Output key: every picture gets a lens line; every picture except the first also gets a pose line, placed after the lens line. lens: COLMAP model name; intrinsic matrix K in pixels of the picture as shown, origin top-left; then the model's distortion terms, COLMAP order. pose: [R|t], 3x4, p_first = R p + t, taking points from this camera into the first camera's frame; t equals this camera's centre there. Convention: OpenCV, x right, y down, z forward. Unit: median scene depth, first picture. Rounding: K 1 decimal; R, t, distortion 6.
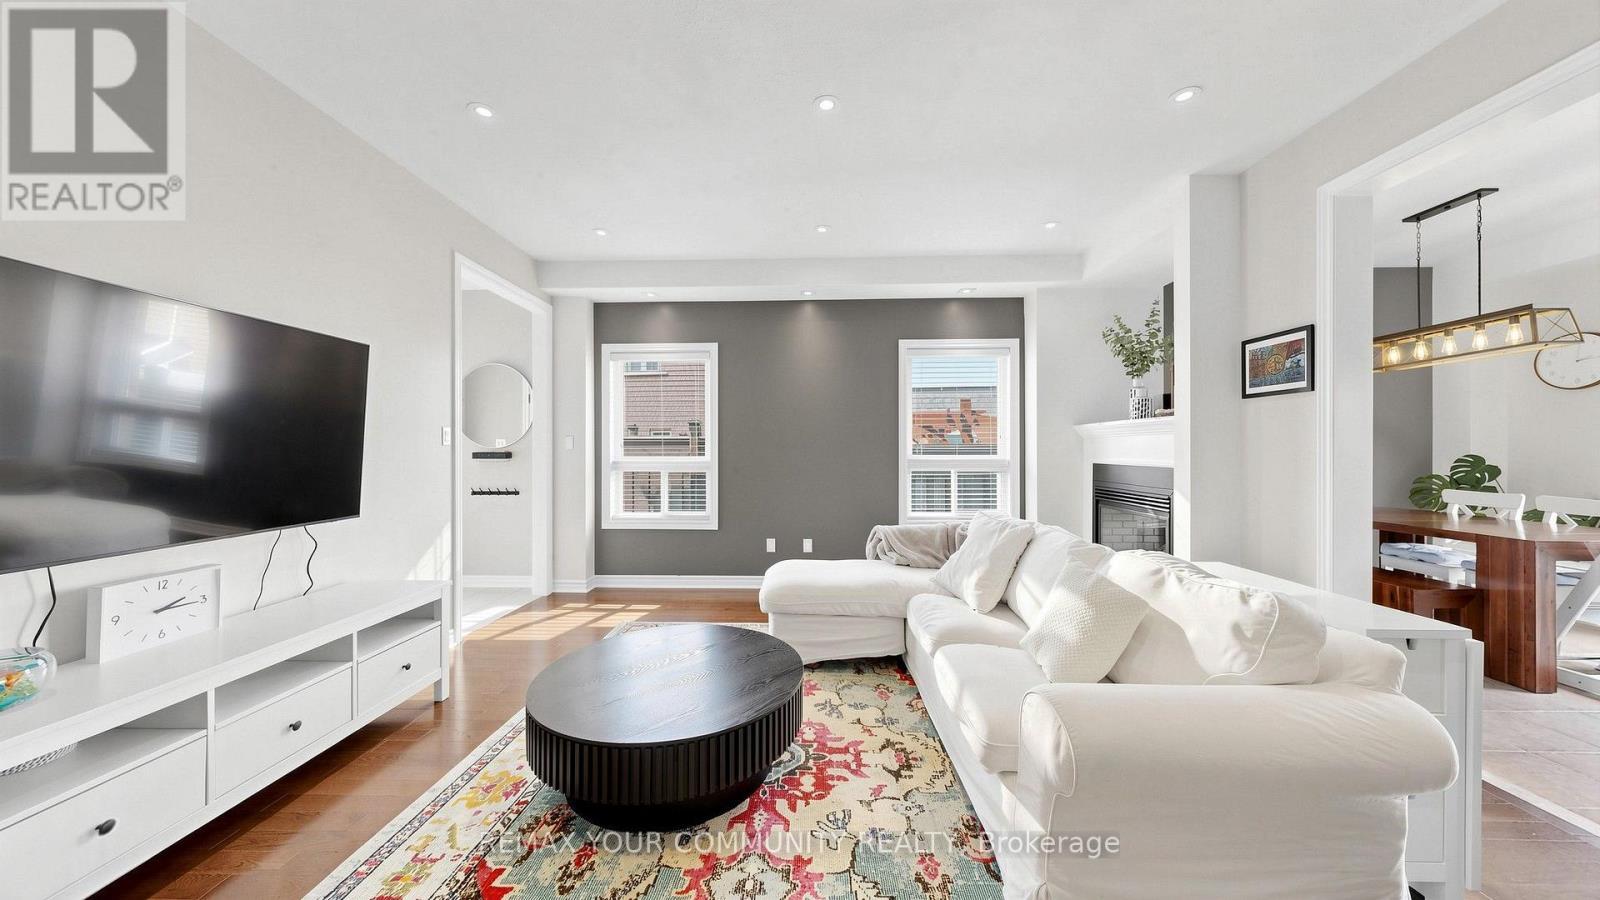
lens RADIAL K [[505.1, 0, 800.0], [0, 505.1, 450.0], [0, 0, 1]] dist [0.000069, 0.000038]
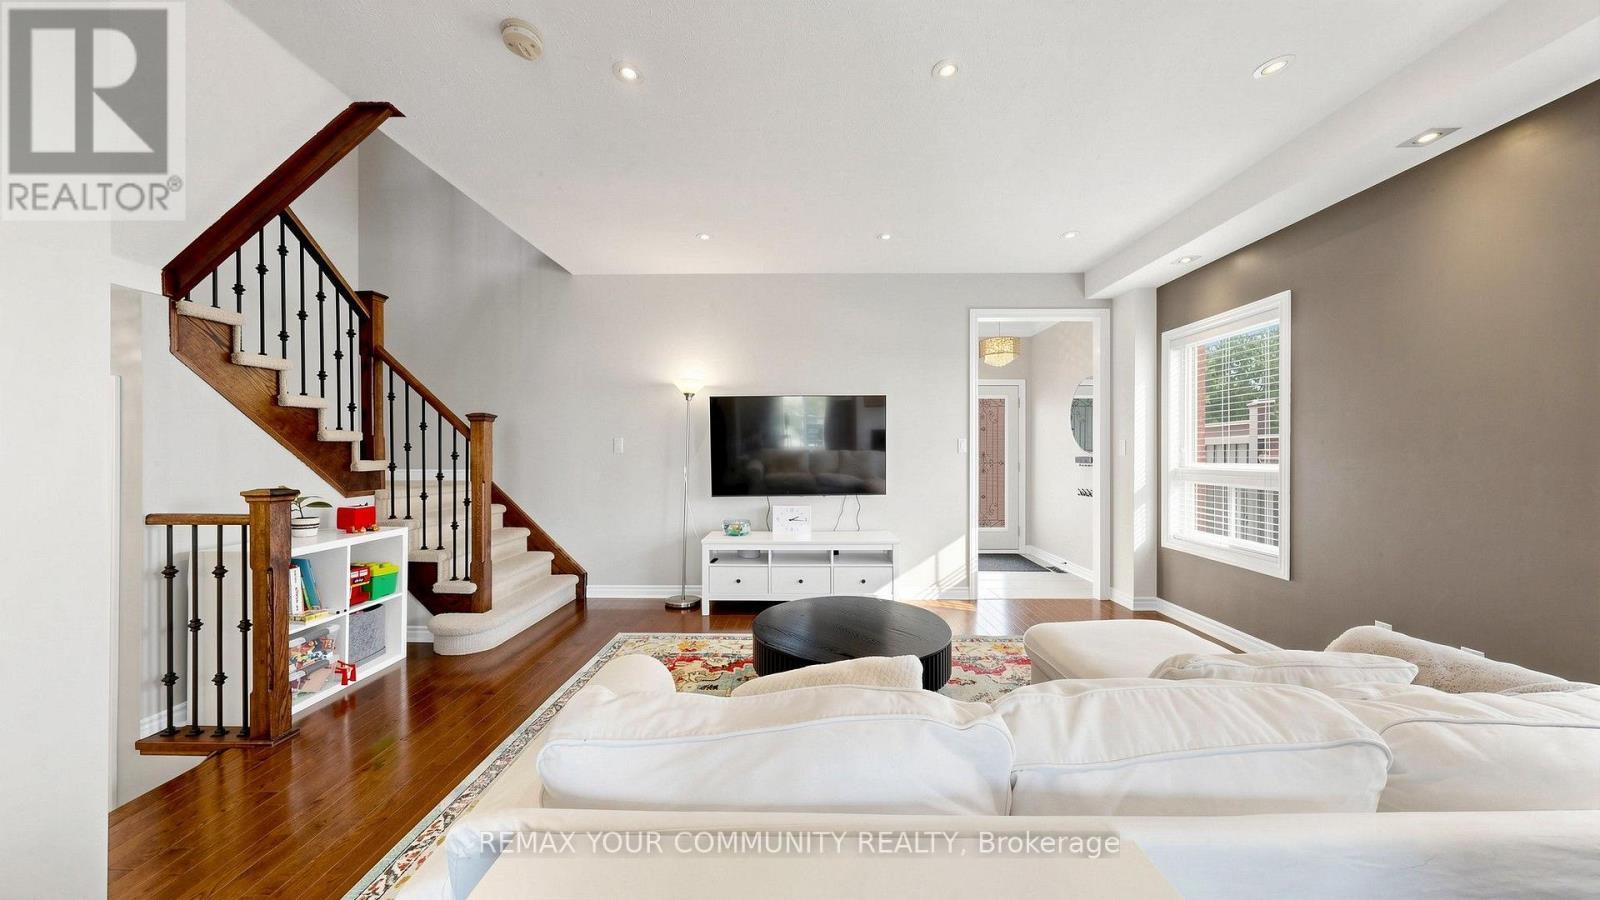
lens RADIAL K [[509.3, 0, 800.0], [0, 509.3, 450.0], [0, 0, 1]] dist [-0.000574, -0.000083]
pose [[0.017483, -0.001797, -0.999846, 0.541793], [0.007093, 0.999973, -0.001673, -0.012583], [0.999822, -0.007062, 0.017495, 0.420513]]
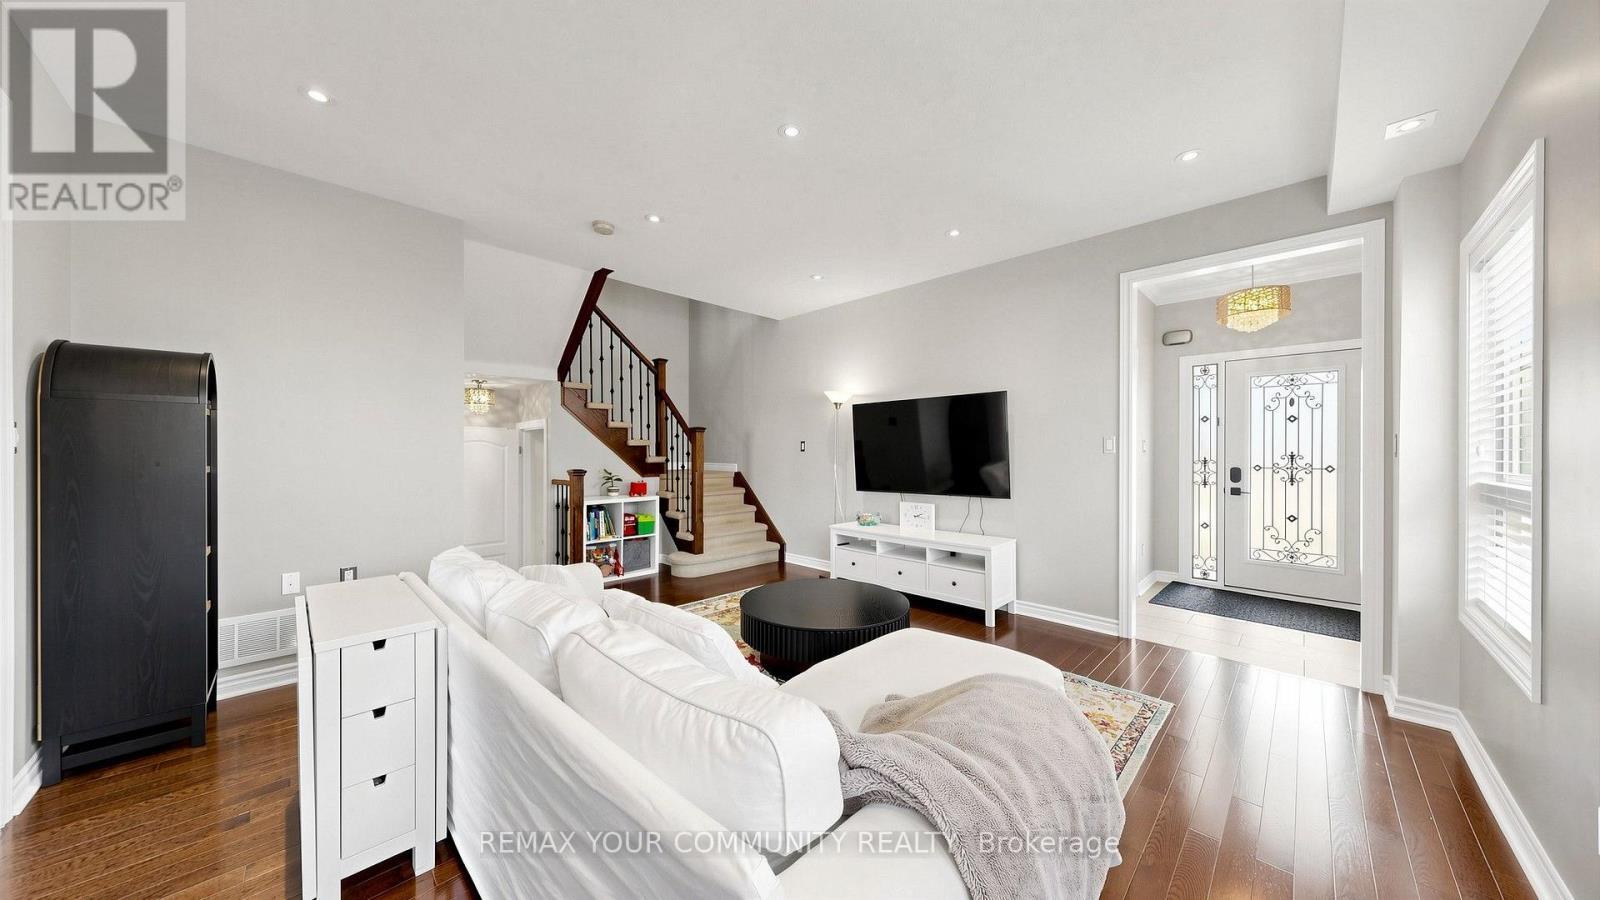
lens RADIAL K [[505.1, 0, 800.0], [0, 505.1, 450.0], [0, 0, 1]] dist [0.000069, 0.000038]
pose [[-0.681571, -0.000728, -0.731752, 0.465433], [0.005703, 0.999964, -0.006307, -0.009341], [0.731730, -0.008472, -0.681542, 0.998958]]
